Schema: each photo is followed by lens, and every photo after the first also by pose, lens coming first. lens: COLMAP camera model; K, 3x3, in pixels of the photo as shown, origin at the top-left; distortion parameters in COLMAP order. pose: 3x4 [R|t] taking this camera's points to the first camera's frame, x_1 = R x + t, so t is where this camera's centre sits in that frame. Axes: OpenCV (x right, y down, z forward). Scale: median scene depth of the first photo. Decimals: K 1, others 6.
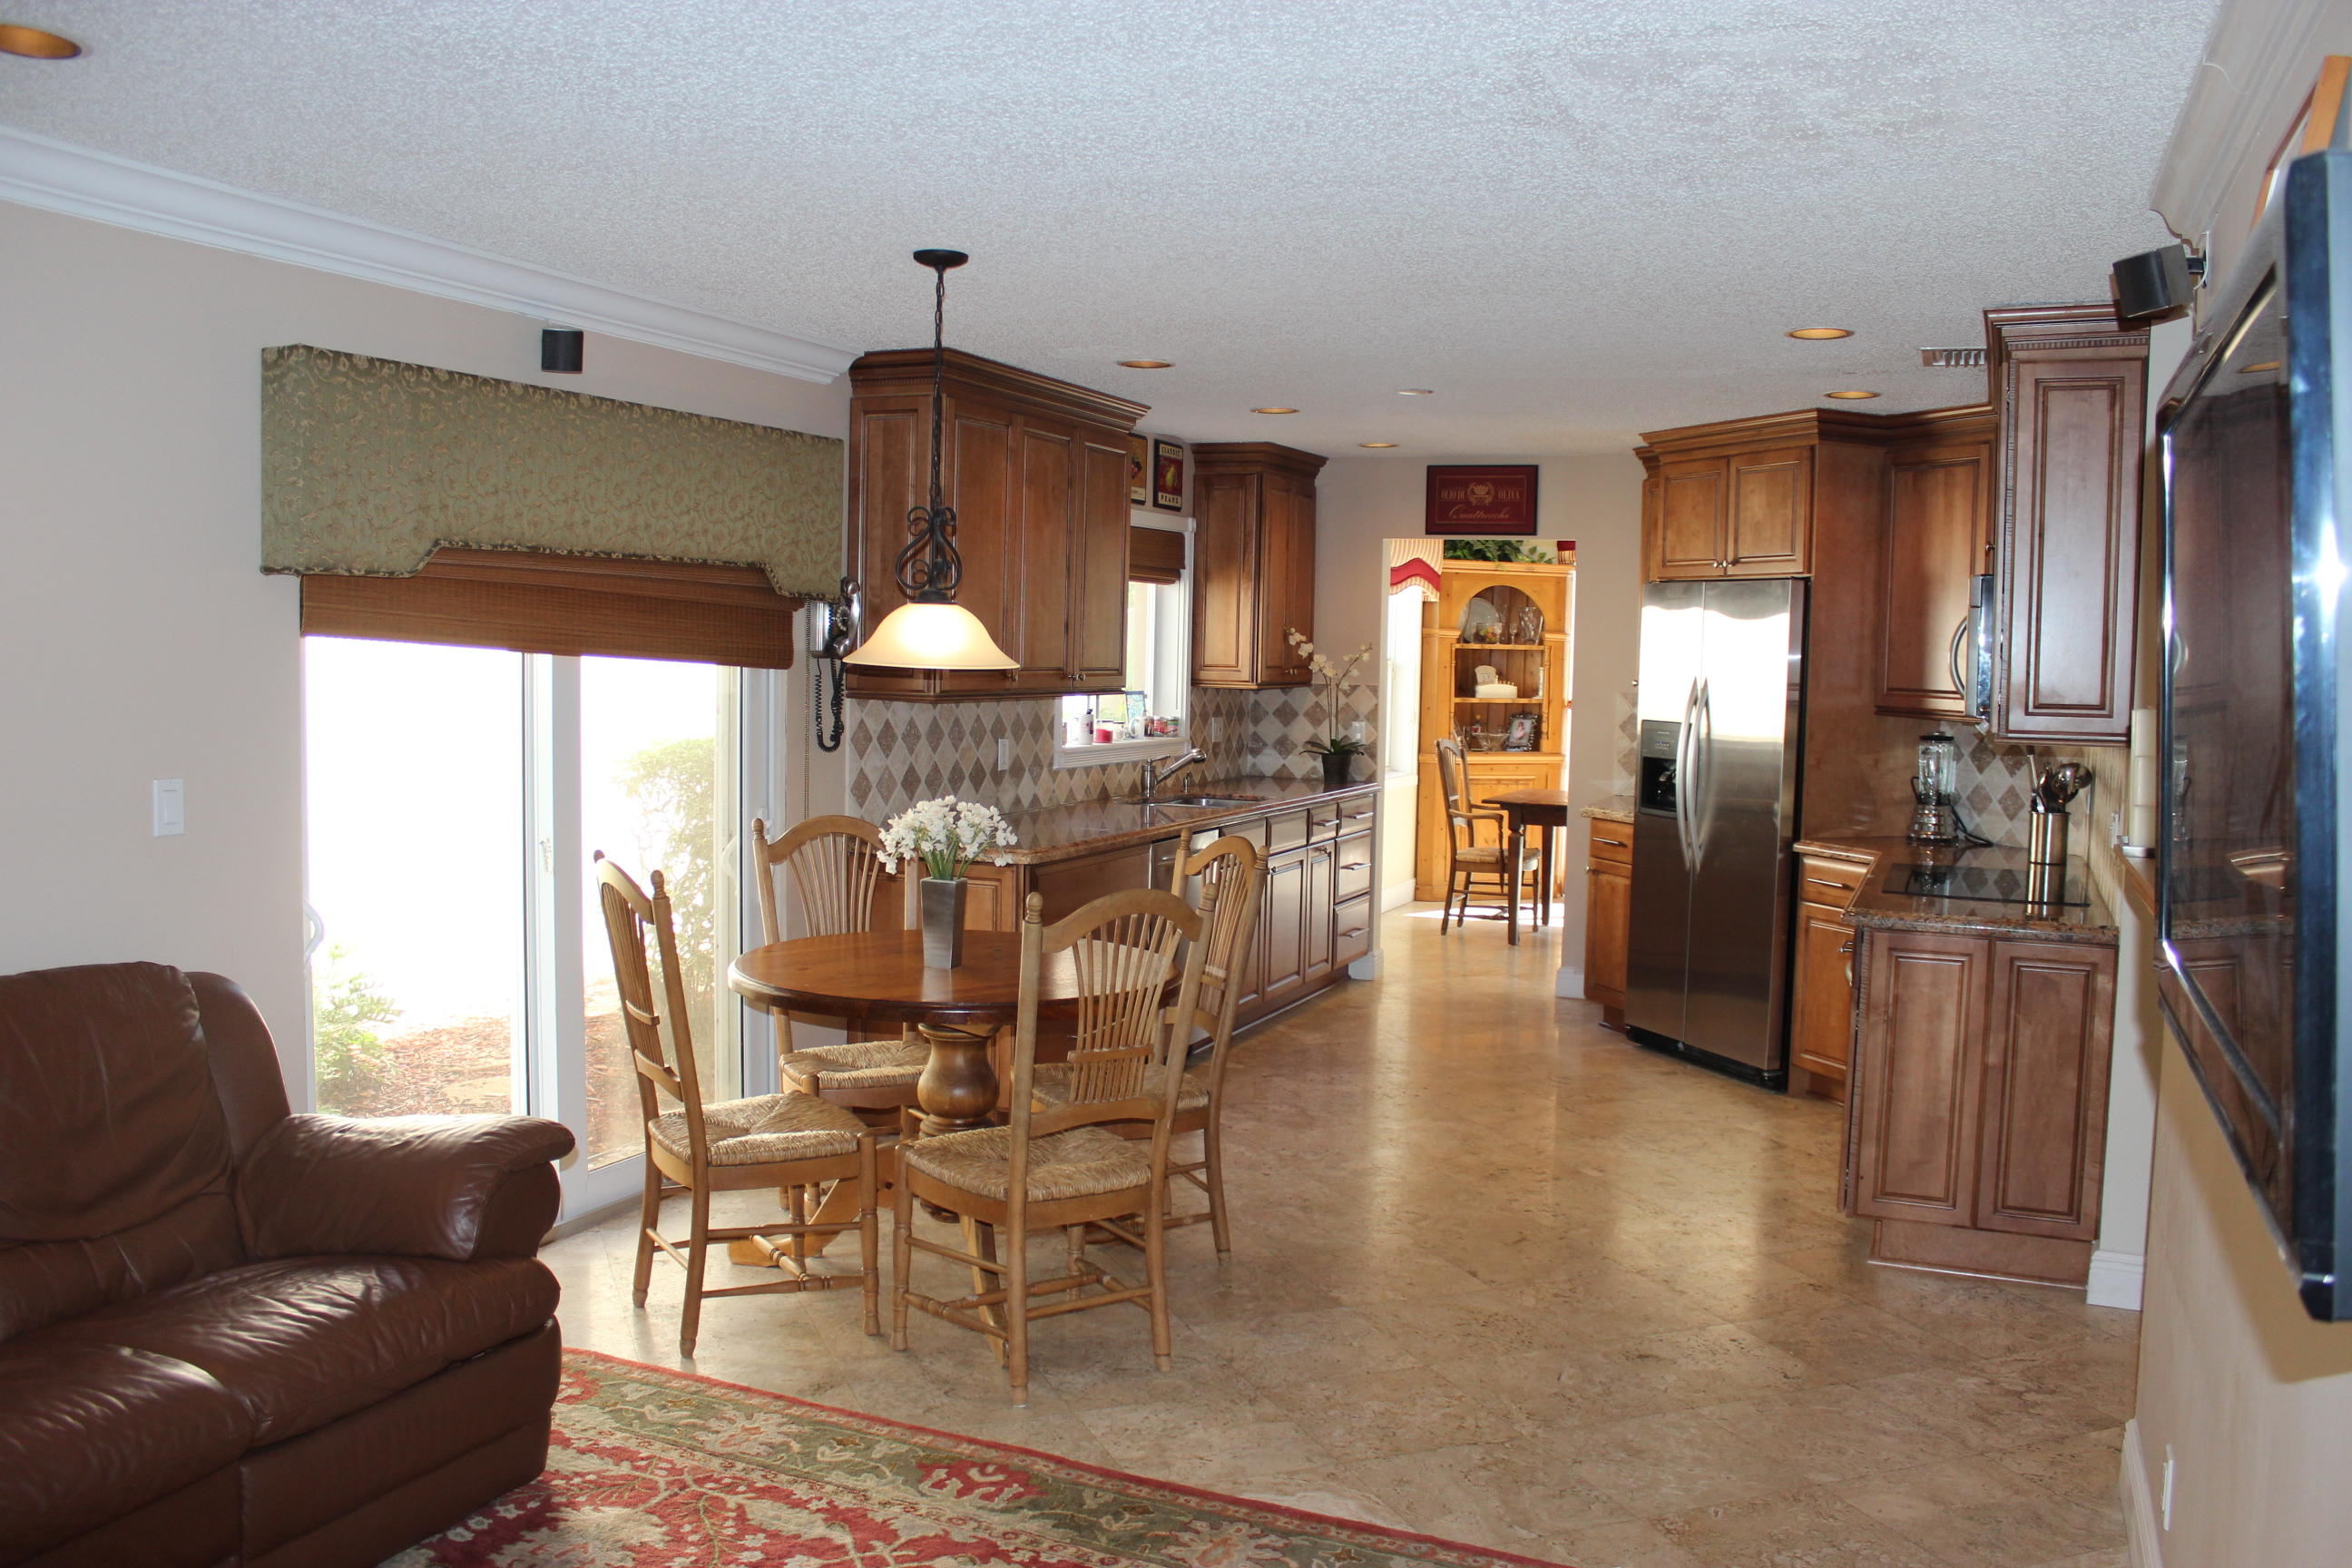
lens RADIAL K [[1983.8, 0, 1170.4], [0, 1983.8, 779.0], [0, 0, 1]] dist [-0.001480, -0.001701]
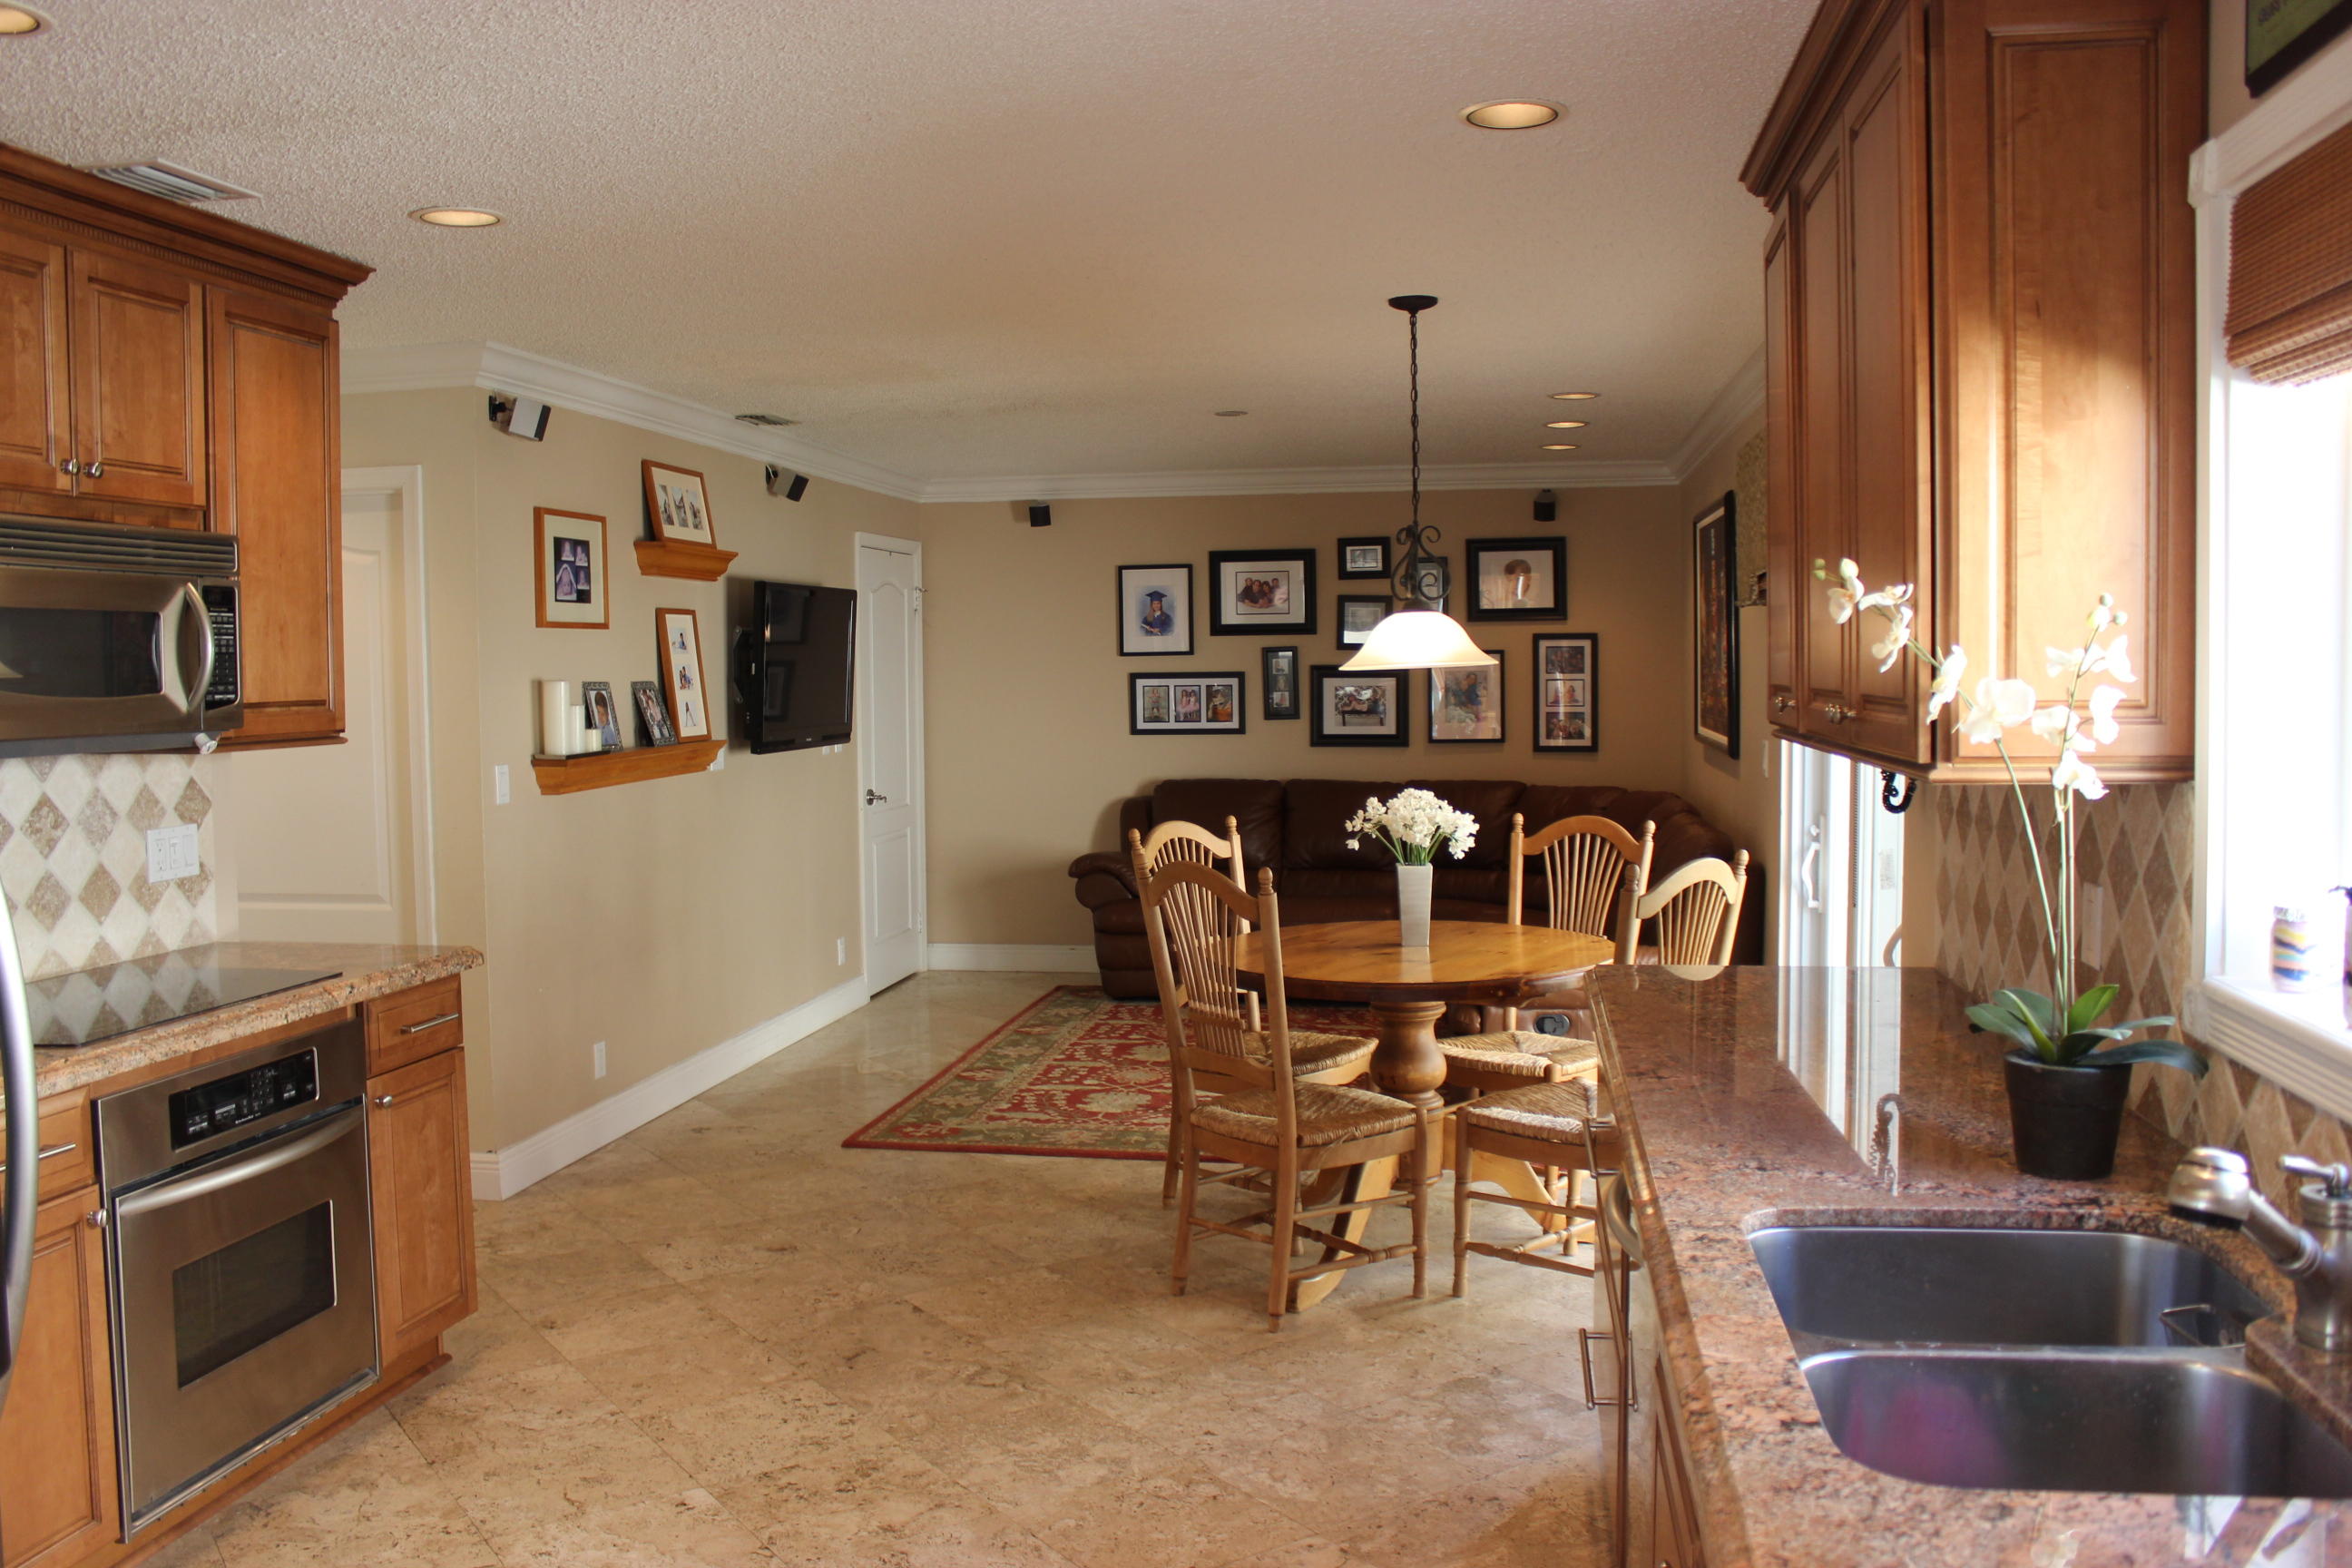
lens RADIAL K [[1983.8, 0, 1172.2], [0, 1983.8, 779.7], [0, 0, 1]] dist [-0.001480, -0.001701]
pose [[-0.971965, 0.006746, -0.235029, 0.264105], [-0.022290, 0.992443, 0.120665, -0.120176], [0.234067, 0.122521, -0.964469, 1.976973]]
